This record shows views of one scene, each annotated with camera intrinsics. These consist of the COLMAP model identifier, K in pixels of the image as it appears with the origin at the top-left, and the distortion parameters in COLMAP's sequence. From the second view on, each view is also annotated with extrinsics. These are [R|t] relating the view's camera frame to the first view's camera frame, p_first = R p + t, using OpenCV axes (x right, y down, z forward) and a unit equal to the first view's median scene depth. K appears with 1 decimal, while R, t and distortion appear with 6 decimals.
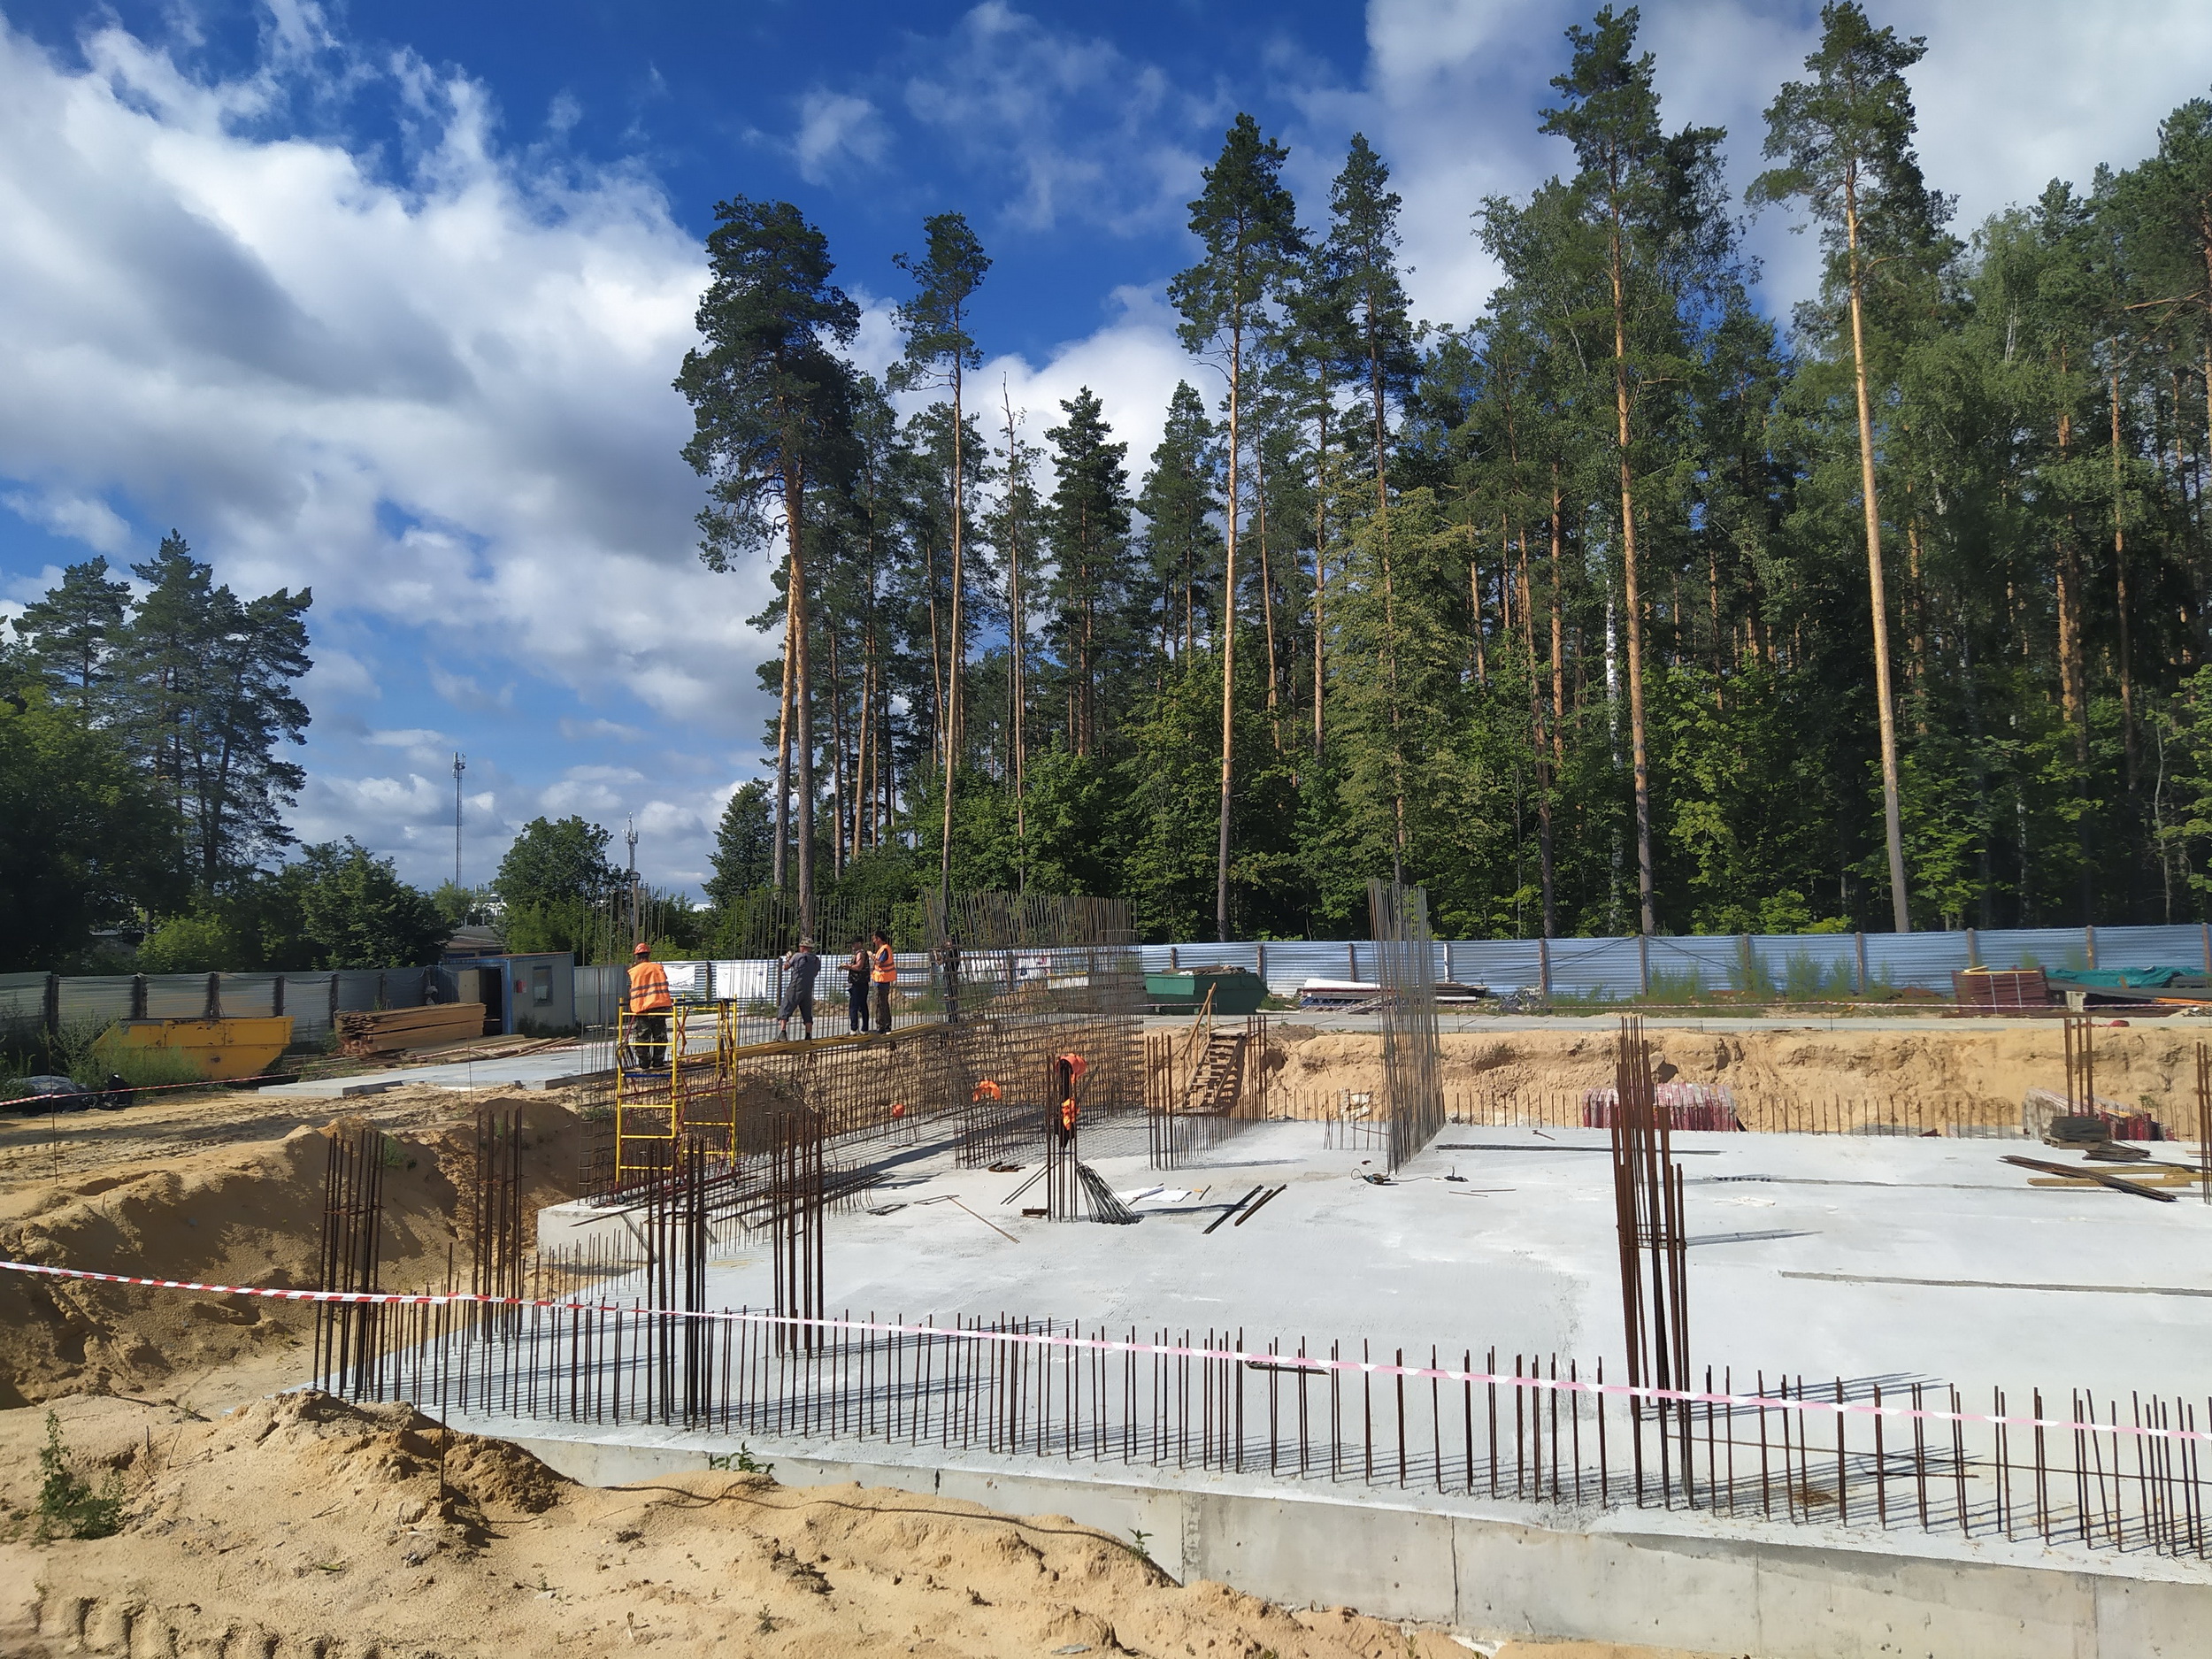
lens RADIAL K [[1680.0, 0, 1103.8], [0, 1680.0, 852.3], [0, 0, 1]] dist [0.122523, -0.167889]
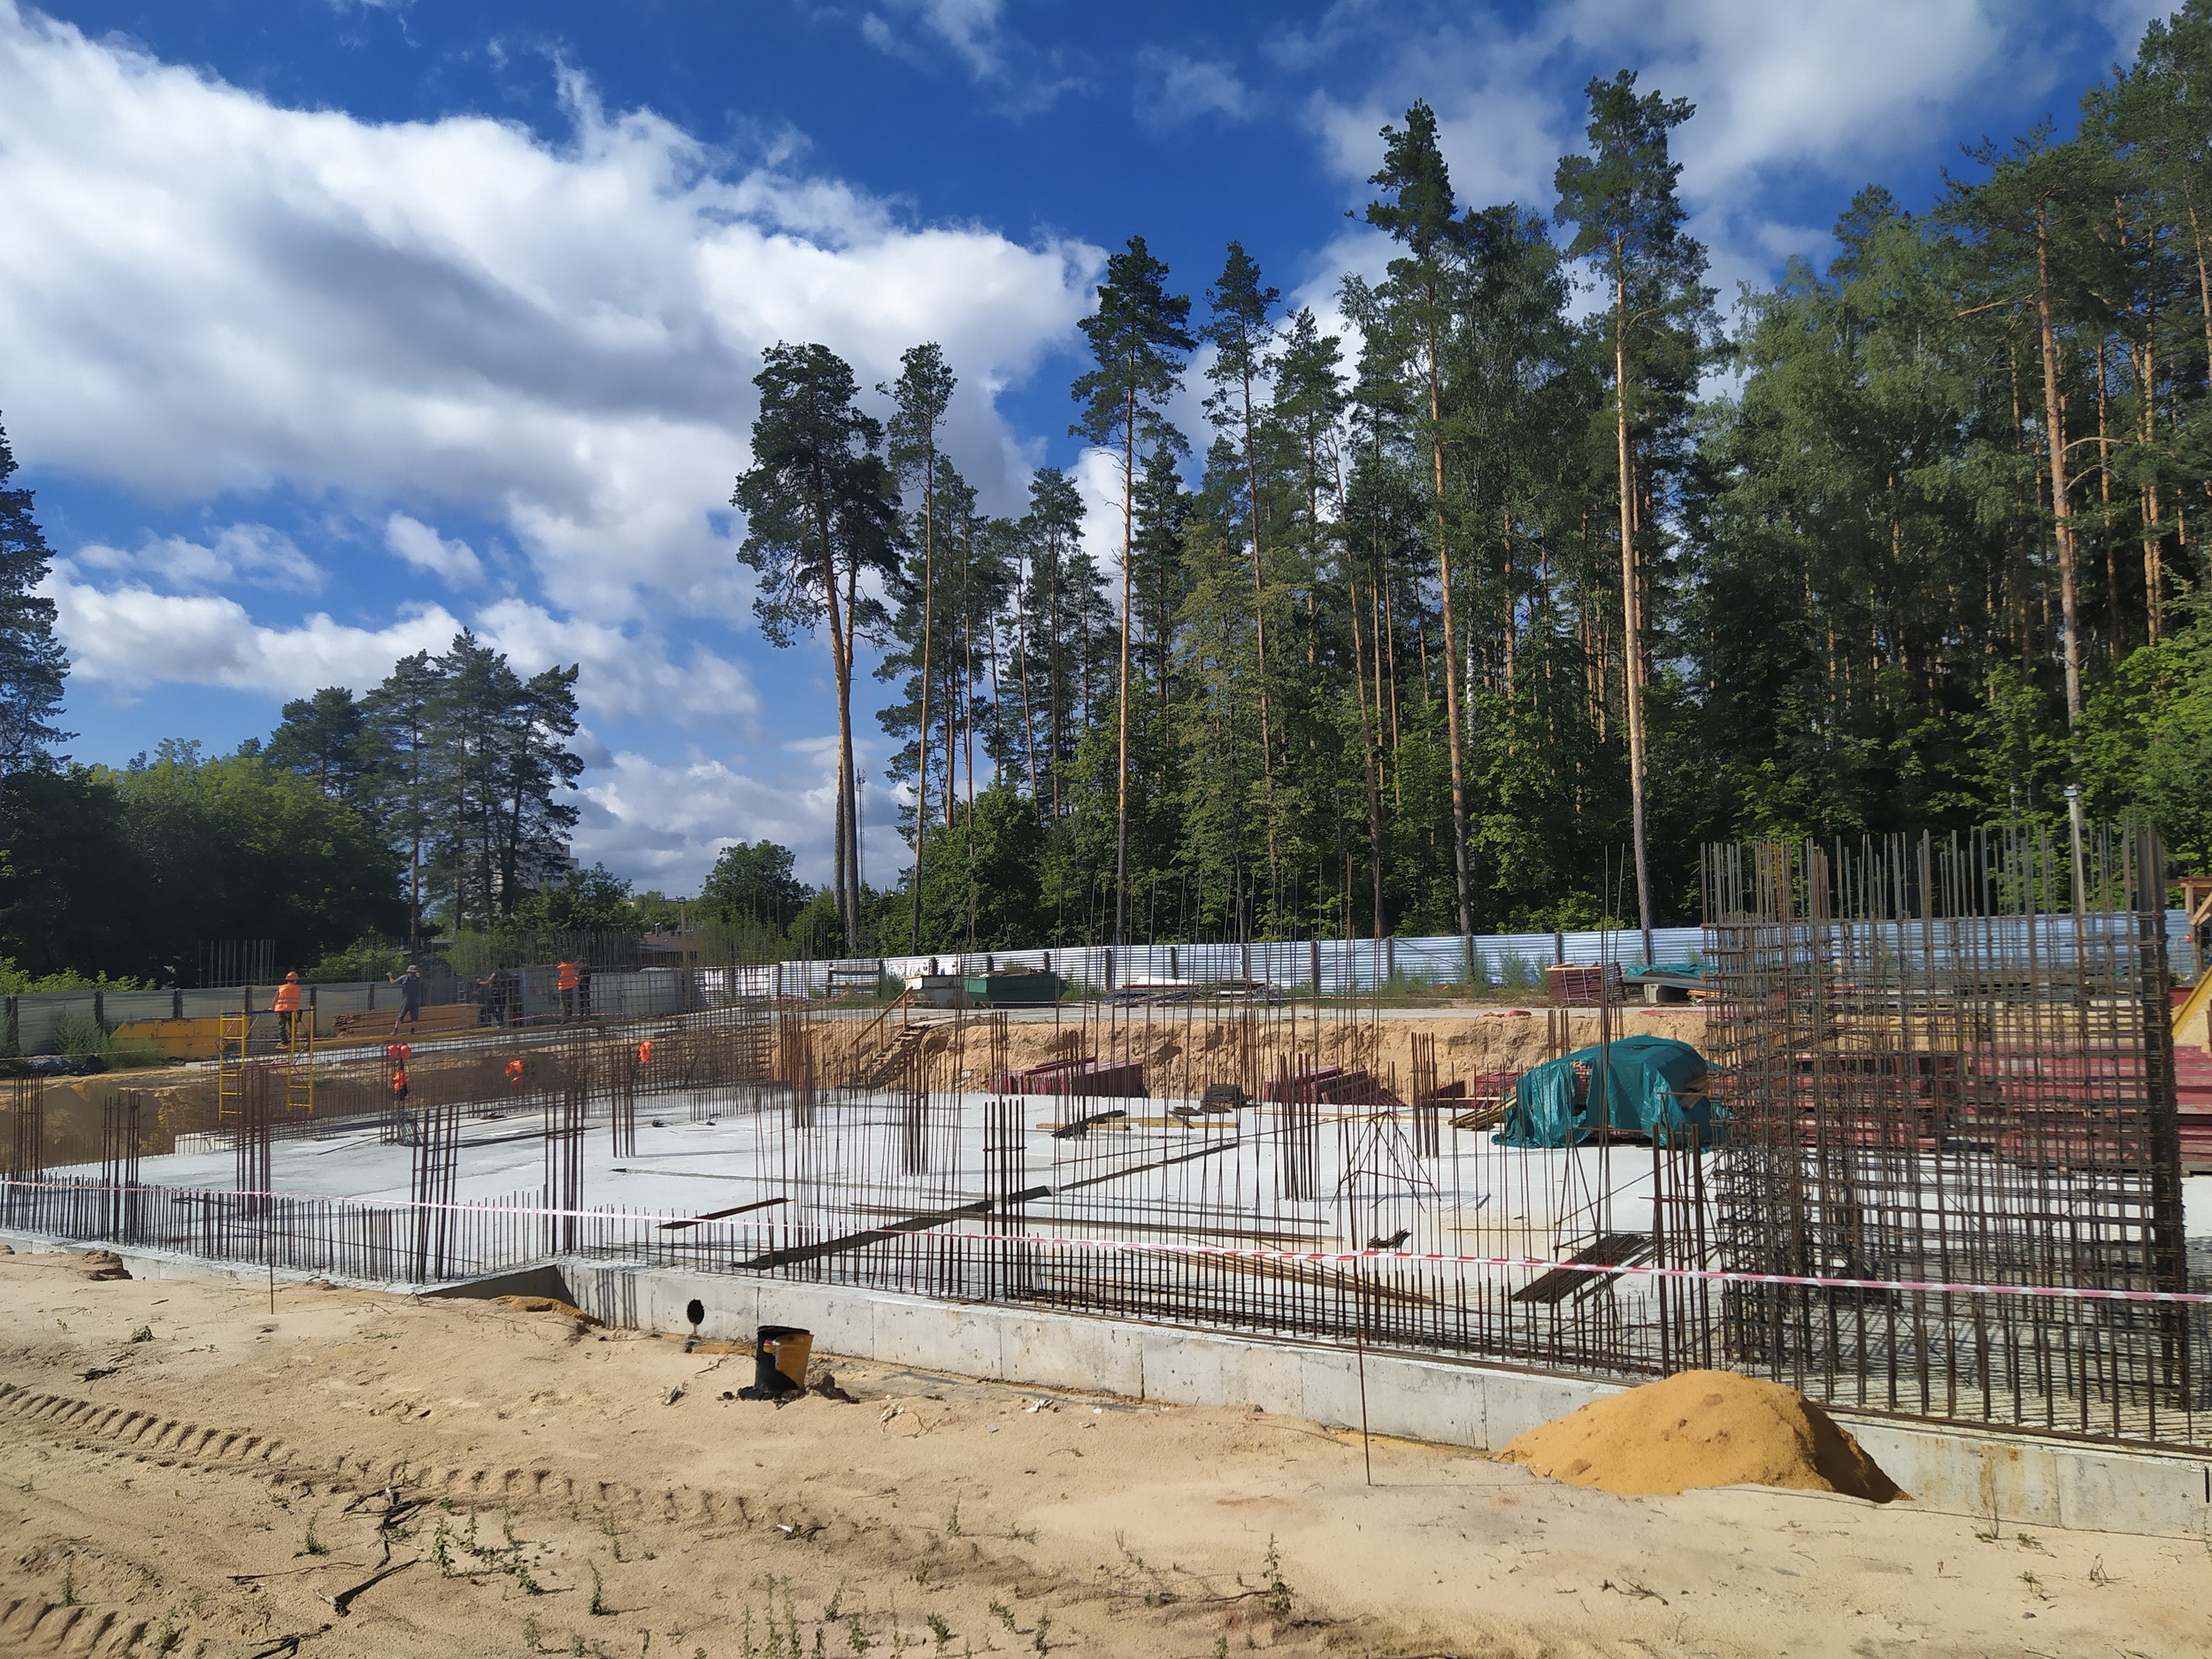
lens RADIAL K [[1693.6, 0, 1118.4], [0, 1693.6, 839.6], [0, 0, 1]] dist [0.140455, -0.174787]
pose [[0.961658, -0.032146, -0.272360, 0.345112], [0.032774, 0.999460, -0.002247, -0.015506], [0.272285, -0.006766, 0.962193, -0.124442]]
